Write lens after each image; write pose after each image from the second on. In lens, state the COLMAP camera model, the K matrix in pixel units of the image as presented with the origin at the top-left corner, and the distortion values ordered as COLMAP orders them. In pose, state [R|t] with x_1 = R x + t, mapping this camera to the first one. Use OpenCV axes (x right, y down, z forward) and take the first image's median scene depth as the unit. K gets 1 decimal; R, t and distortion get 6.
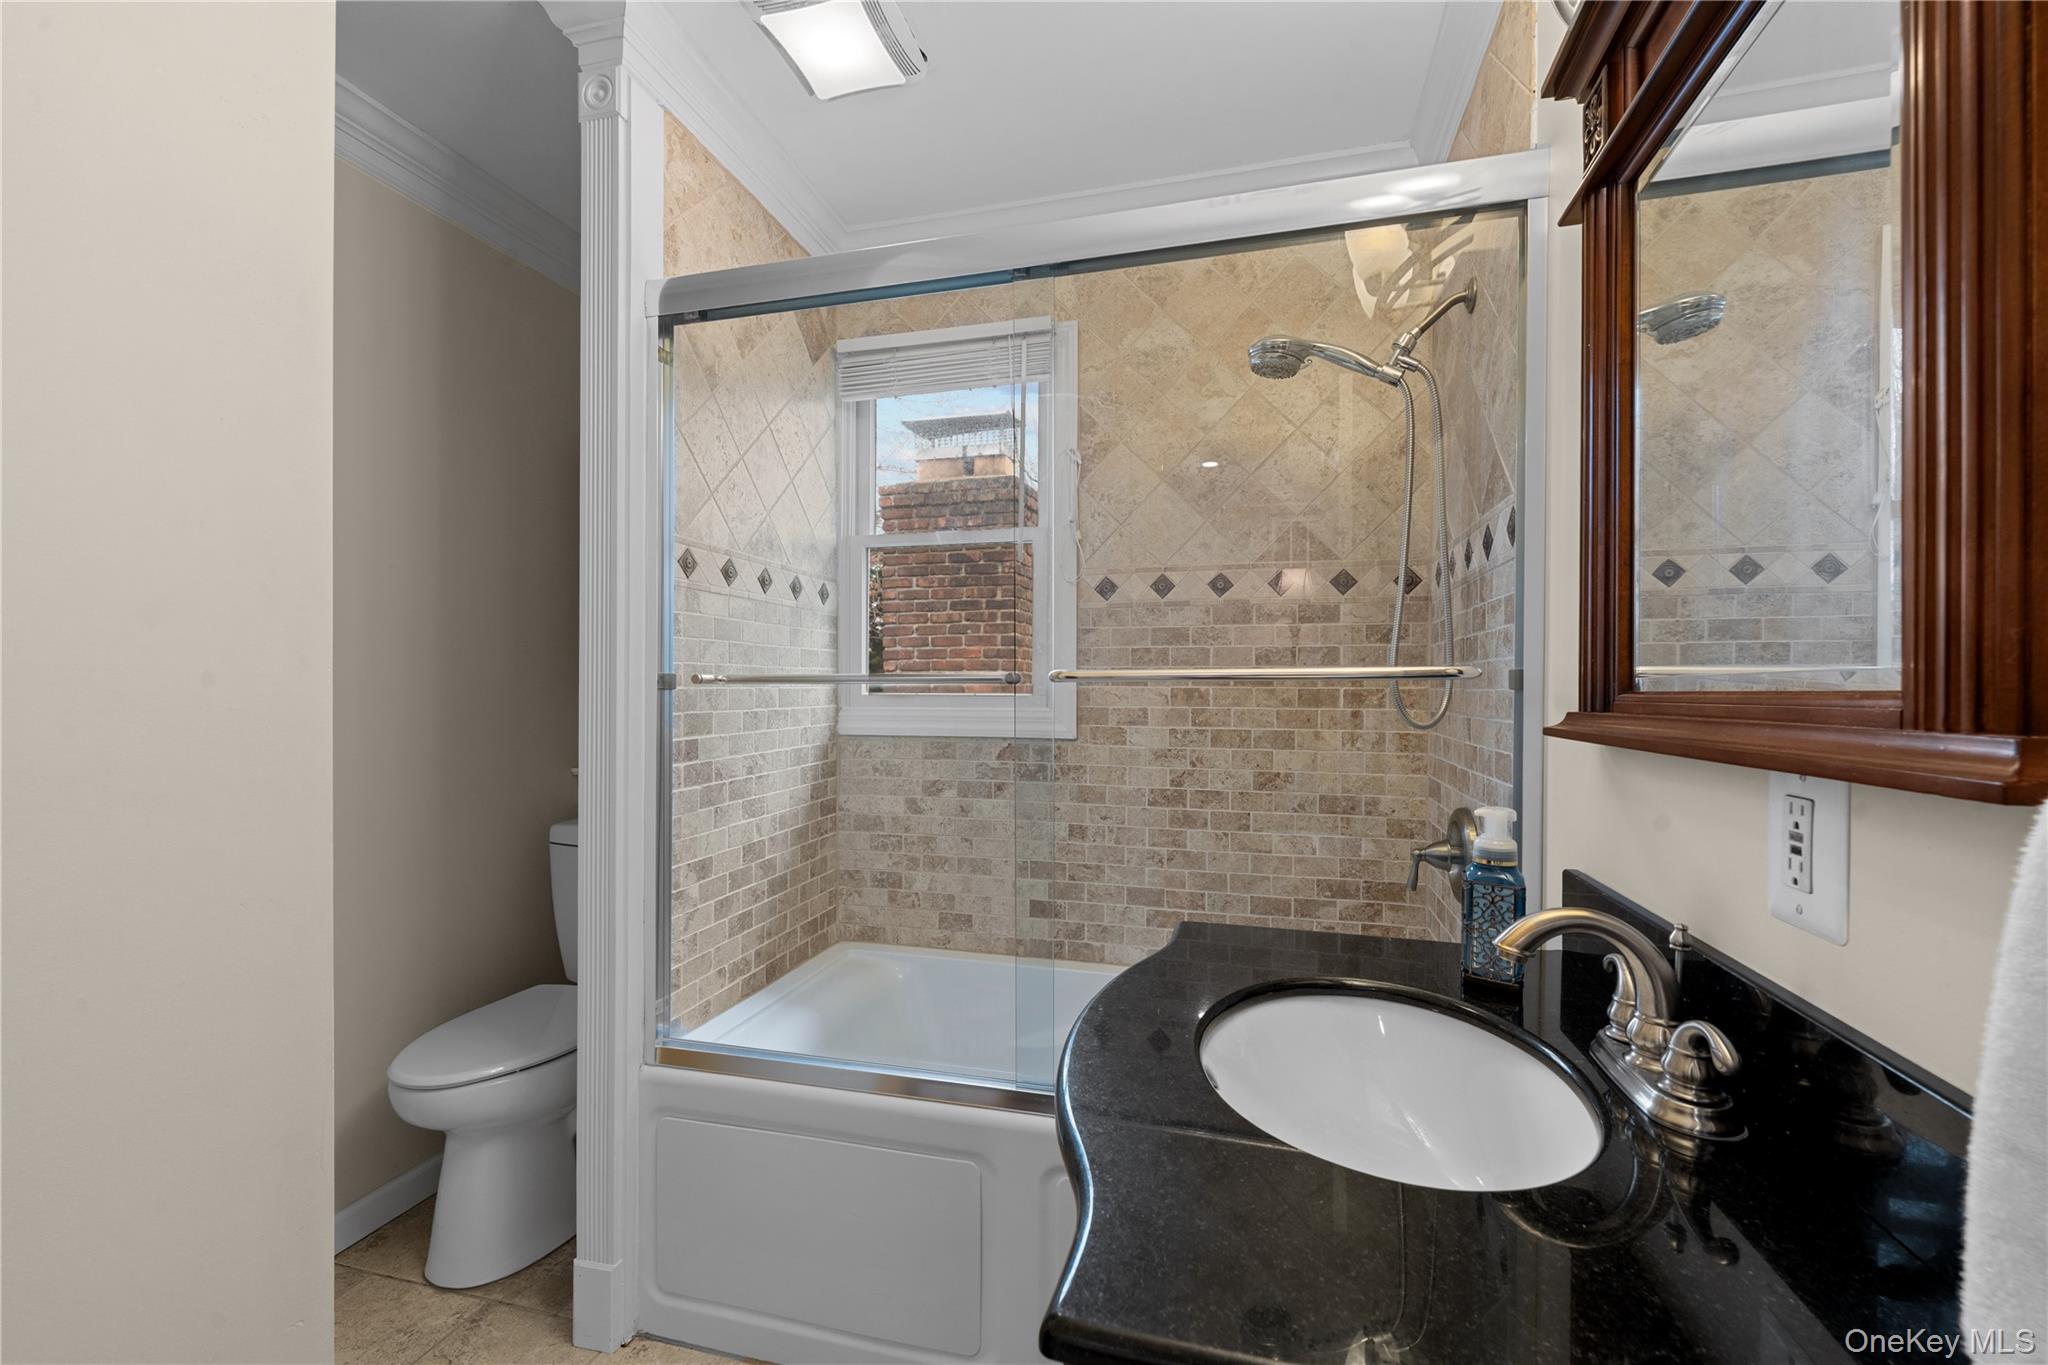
lens RADIAL K [[832.9, 0, 1024.2], [0, 832.9, 688.0], [0, 0, 1]] dist [-0.000225, -0.000568]
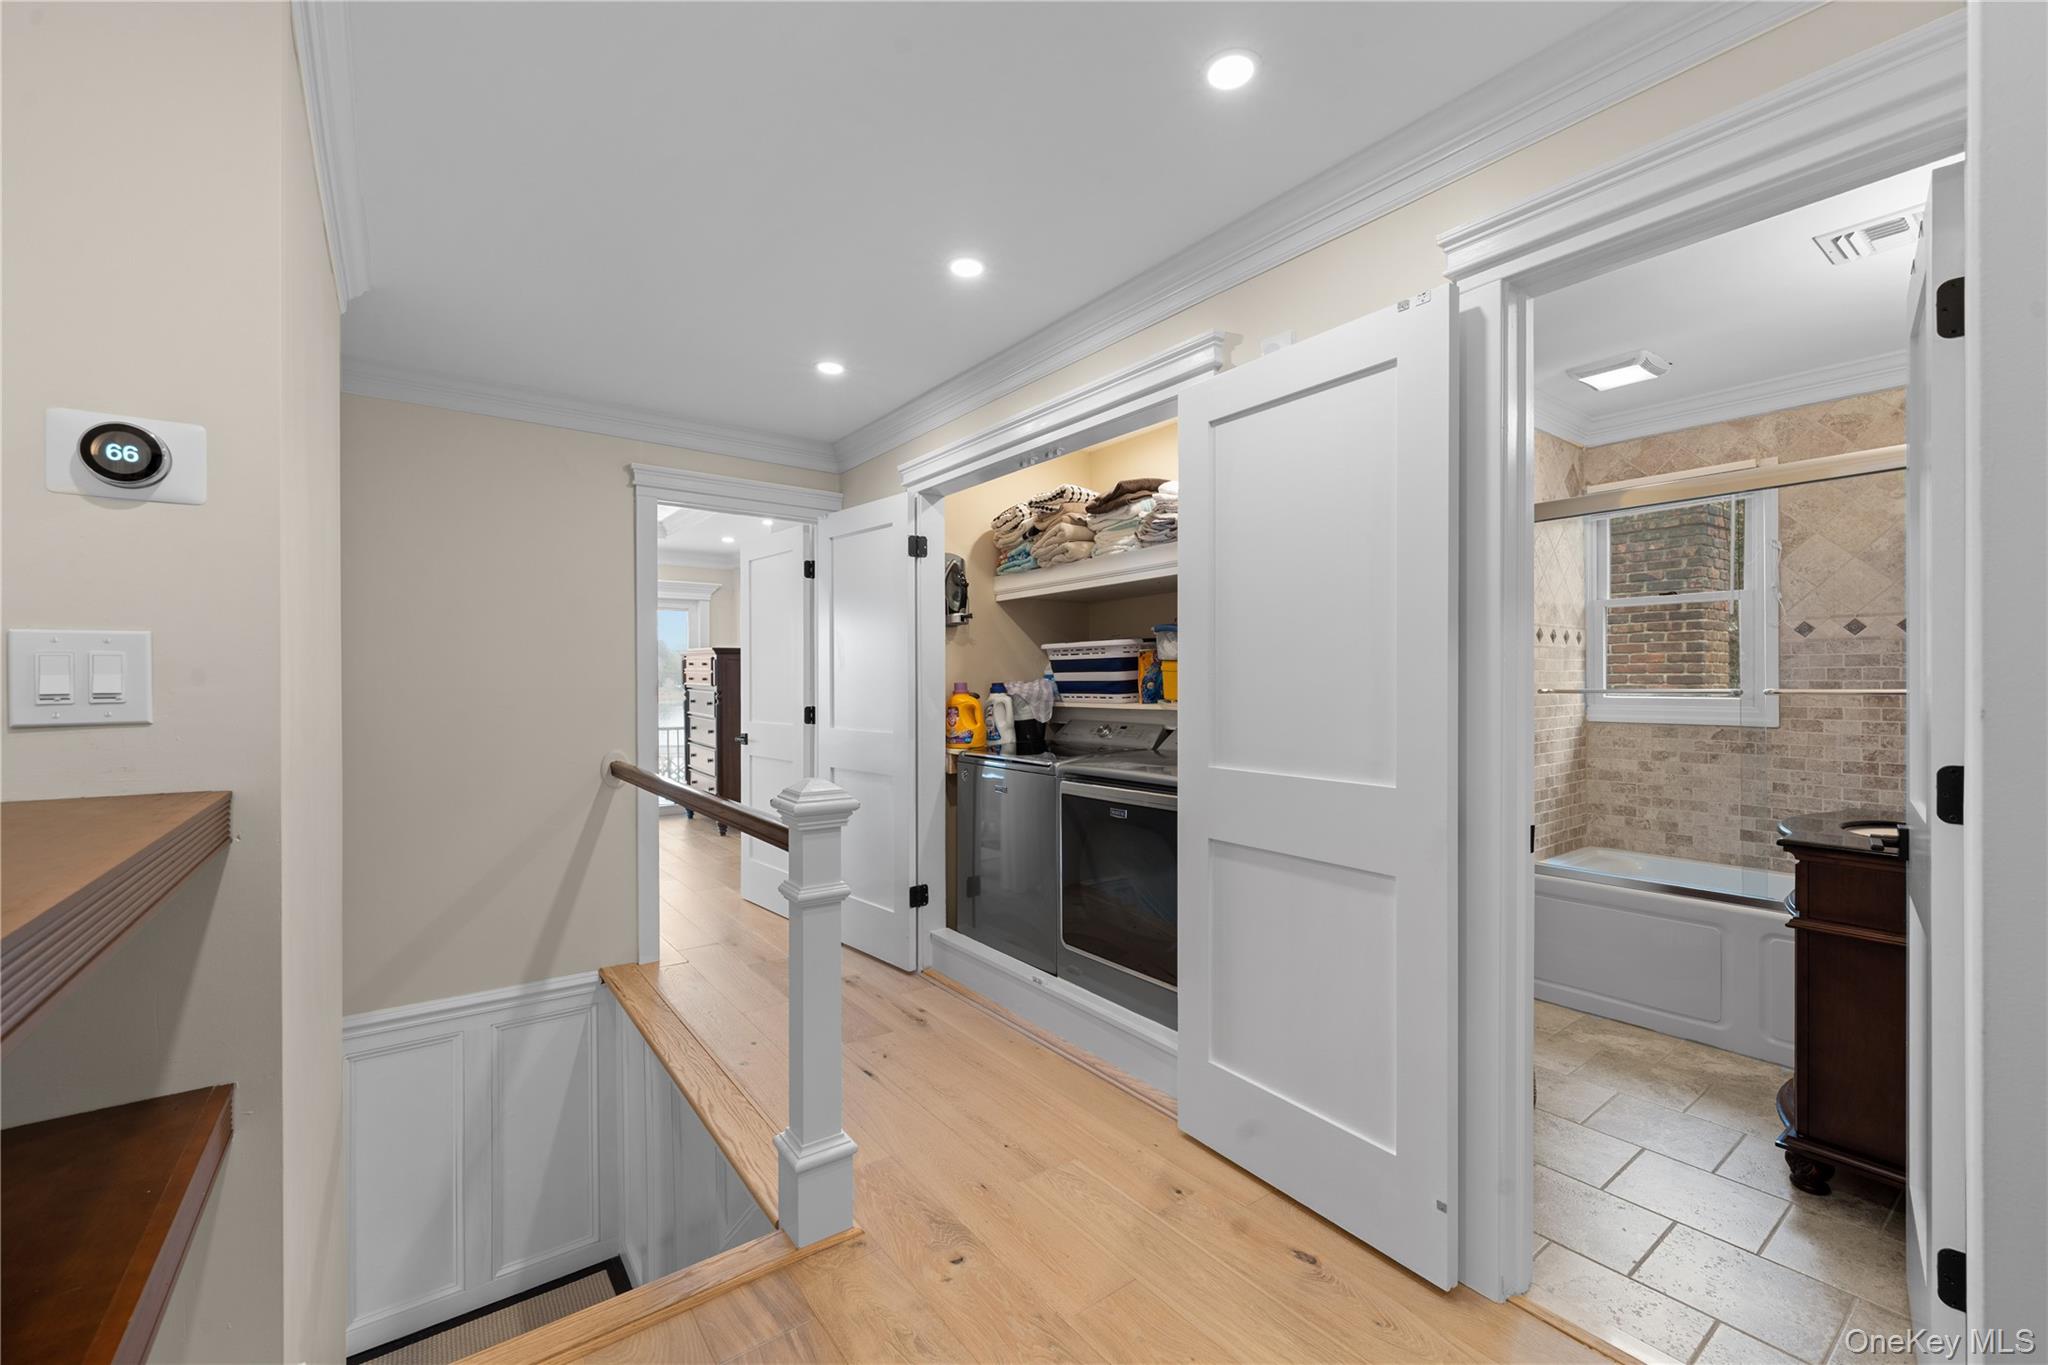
lens RADIAL K [[832.9, 0, 1033.0], [0, 832.9, 681.2], [0, 0, 1]] dist [-0.000225, -0.000568]
pose [[0.786739, -0.005948, -0.617257, -0.071493], [0.003295, 0.999980, -0.005436, -0.020223], [0.617277, 0.002243, 0.786743, -1.057293]]
